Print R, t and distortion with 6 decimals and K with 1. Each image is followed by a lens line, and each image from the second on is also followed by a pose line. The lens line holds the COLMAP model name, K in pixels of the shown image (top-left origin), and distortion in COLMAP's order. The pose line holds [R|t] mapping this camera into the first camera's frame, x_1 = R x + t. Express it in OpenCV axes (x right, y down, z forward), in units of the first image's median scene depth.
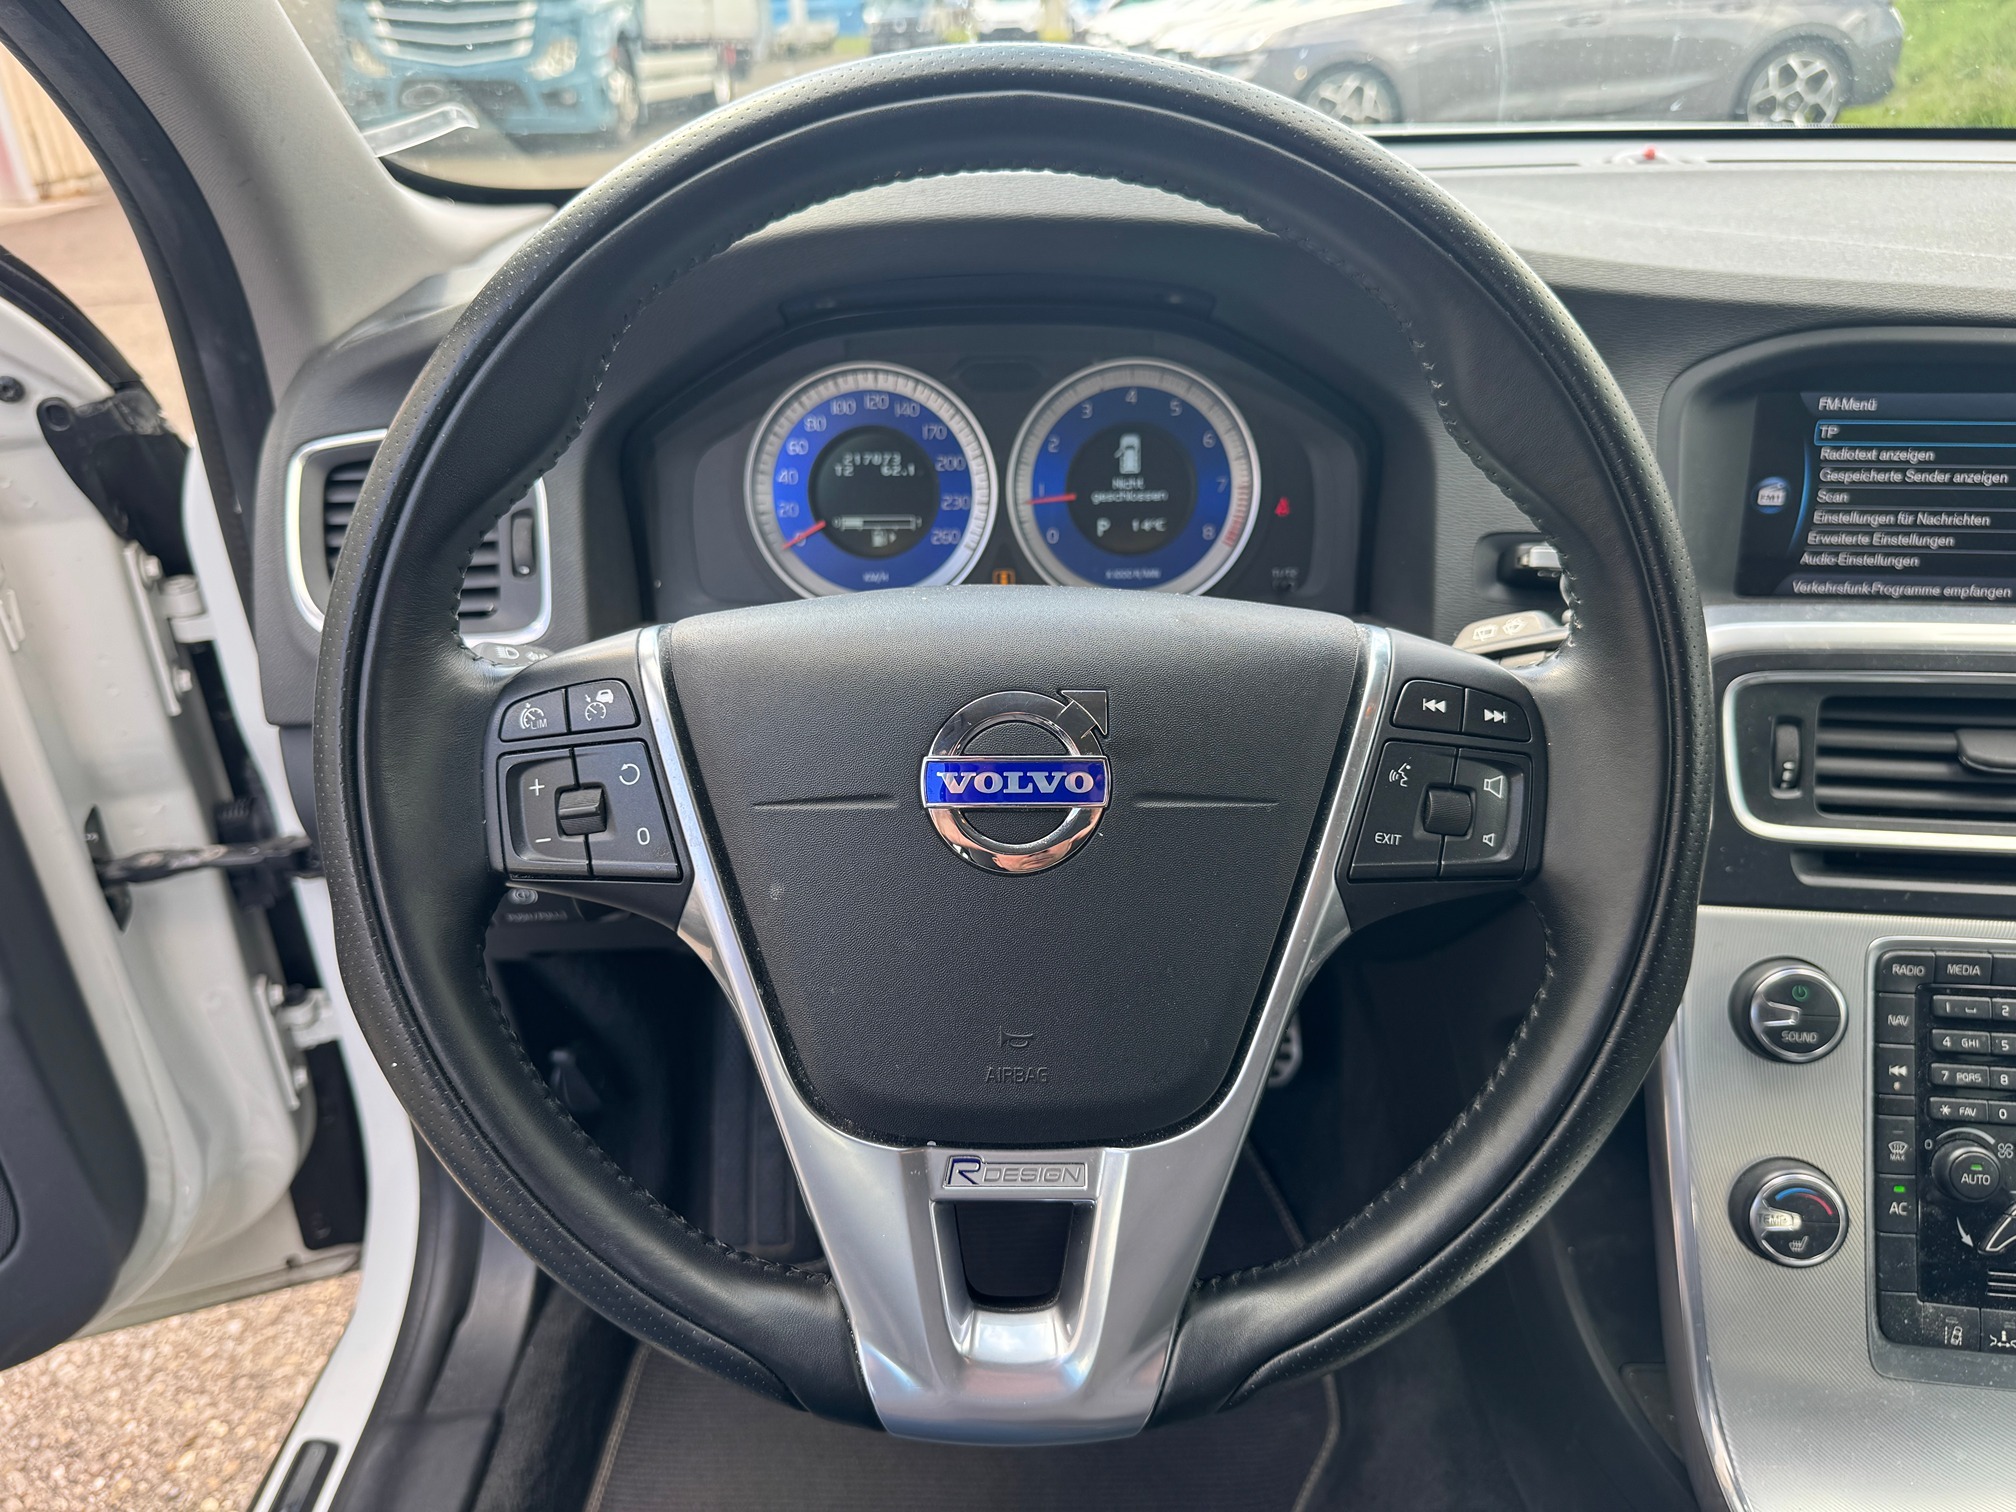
lens RADIAL K [[1423.6, 0, 1003.0], [0, 1423.6, 777.6], [0, 0, 1]] dist [0.038339, -0.064525]
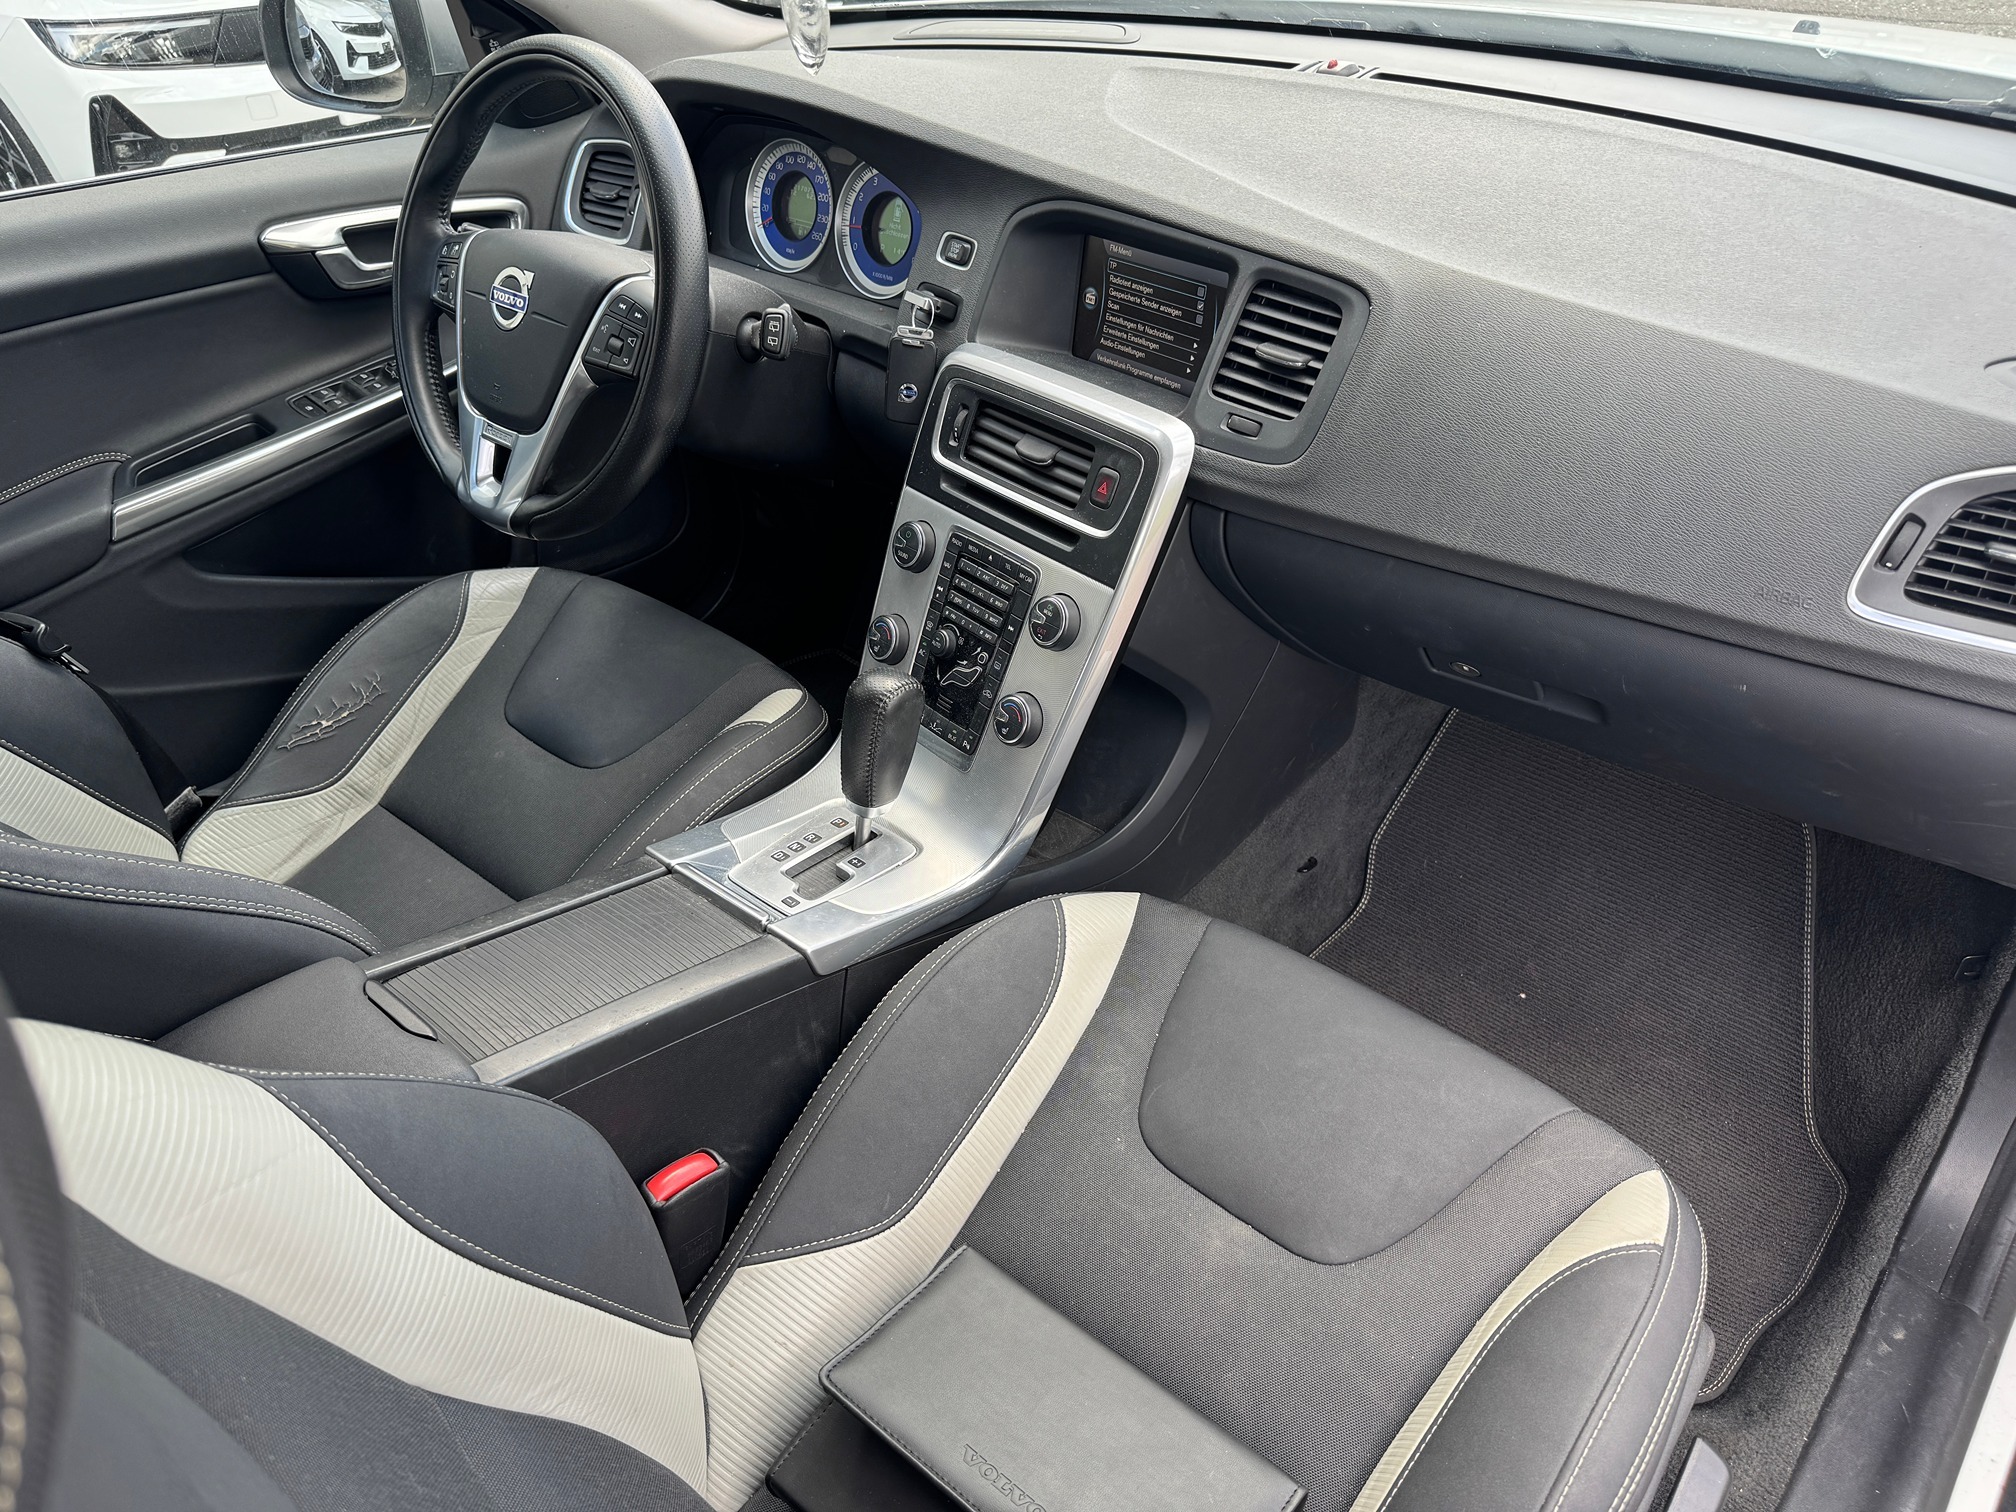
lens RADIAL K [[1390.8, 0, 1006.2], [0, 1390.8, 785.3], [0, 0, 1]] dist [0.041853, -0.001261]
pose [[0.748853, 0.392603, -0.533930, 1.624069], [-0.274065, 0.916983, 0.289881, -0.119740], [0.603413, -0.070746, 0.794284, -0.465041]]
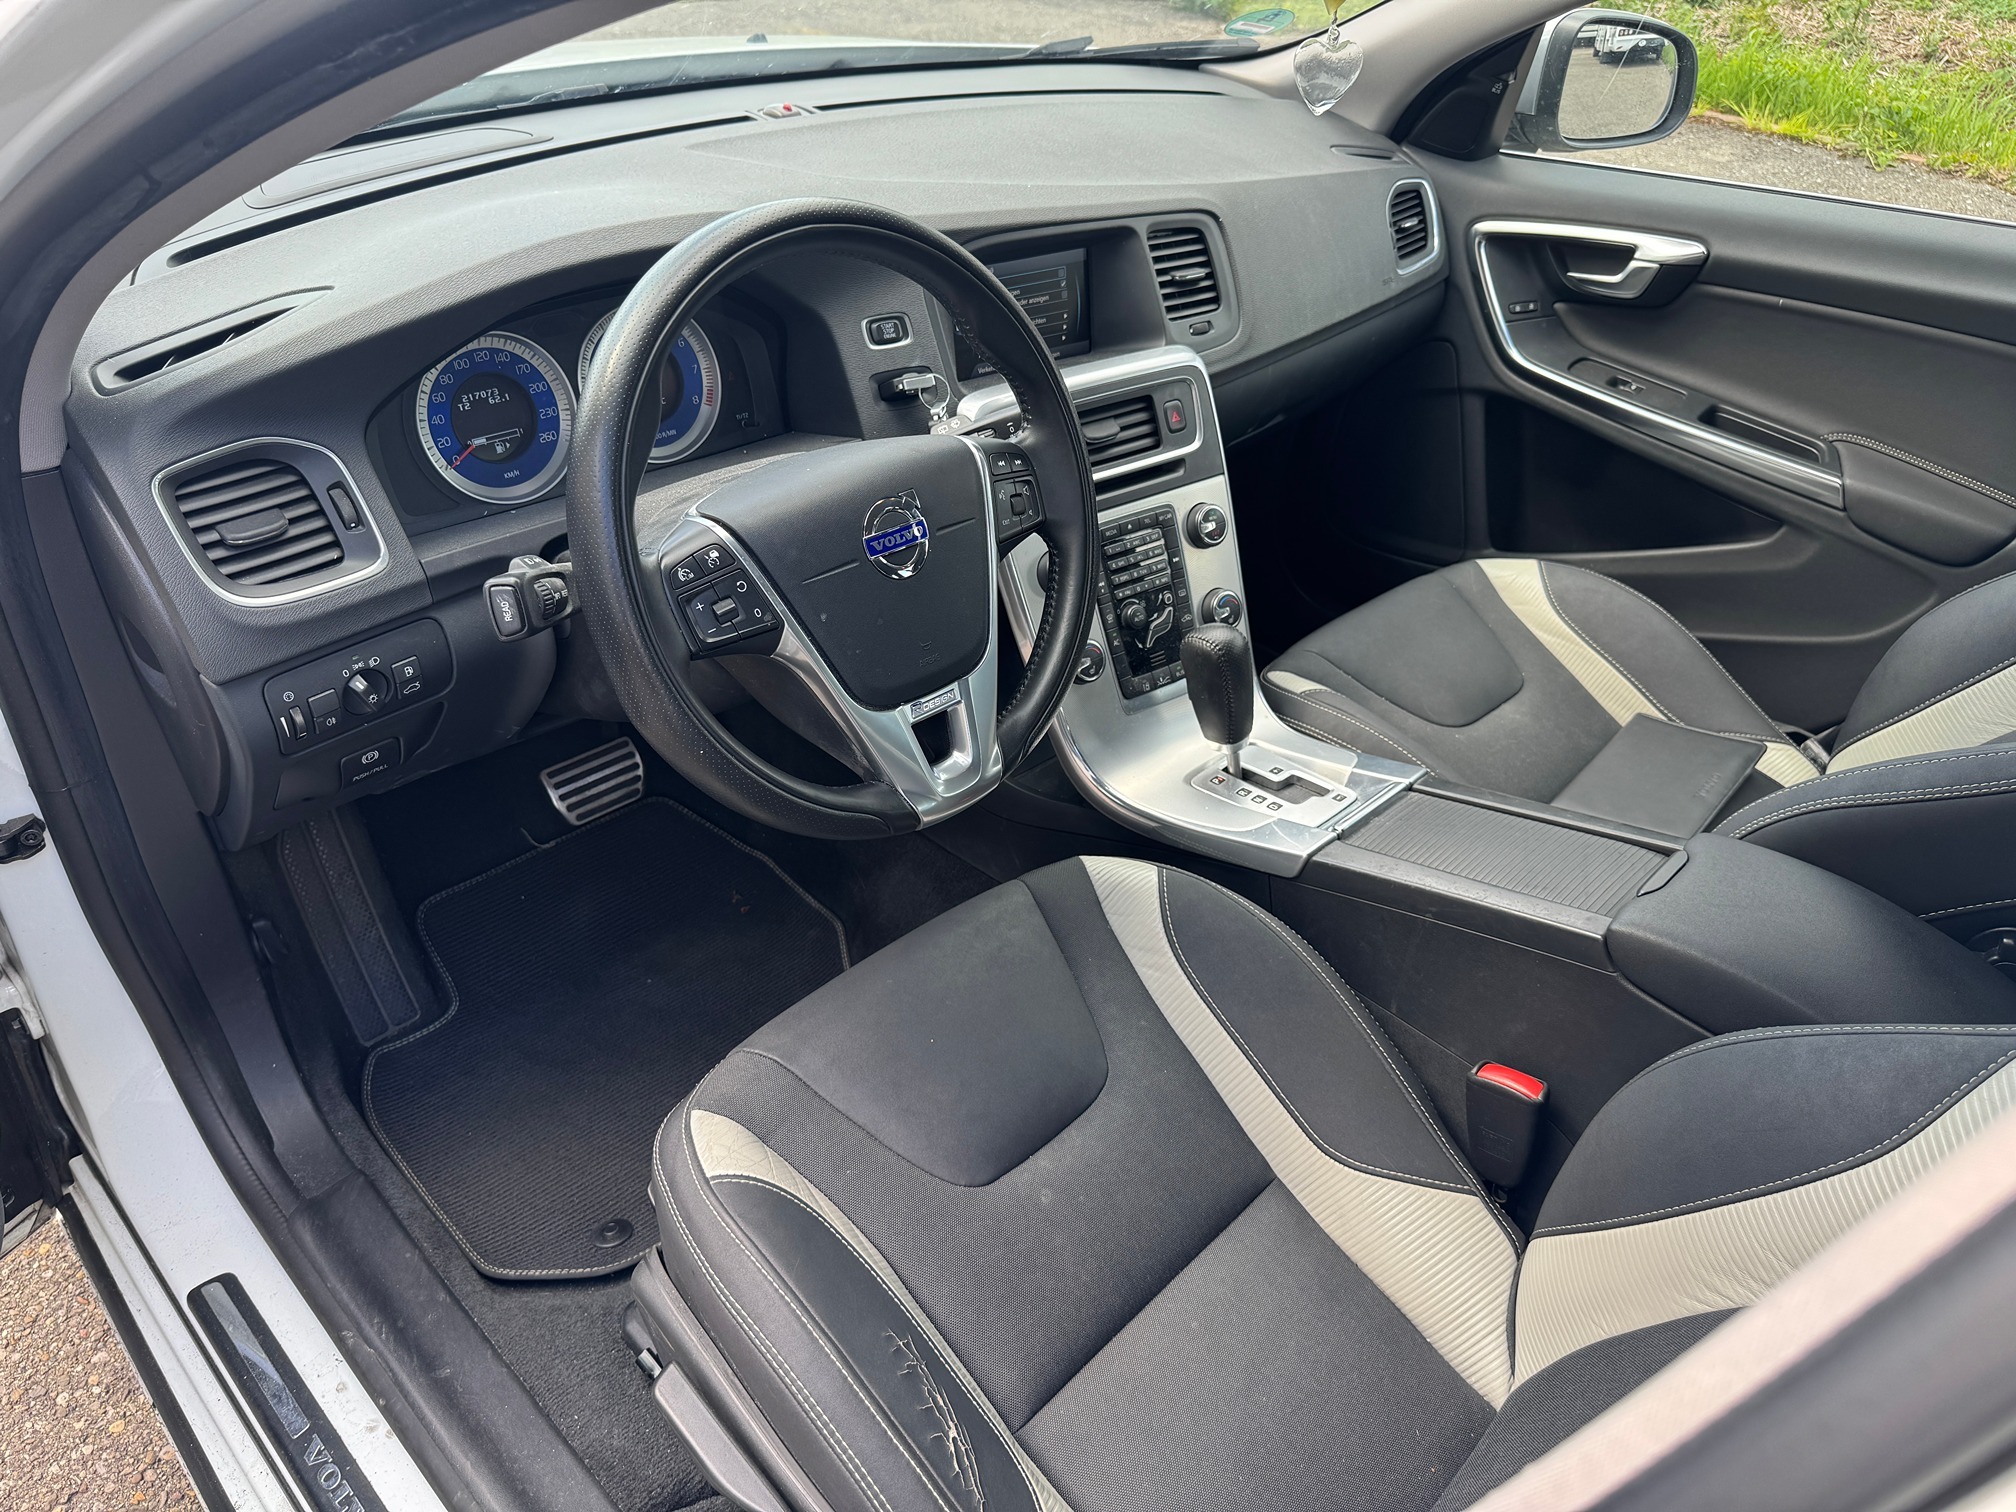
lens RADIAL K [[1445.5, 0, 965.2], [0, 1445.5, 813.8], [0, 0, 1]] dist [0.065819, -0.000238]
pose [[0.710064, -0.371940, 0.597888, -0.901878], [0.259871, 0.927588, 0.268416, -0.113074], [-0.654429, -0.035219, 0.755303, -0.526629]]
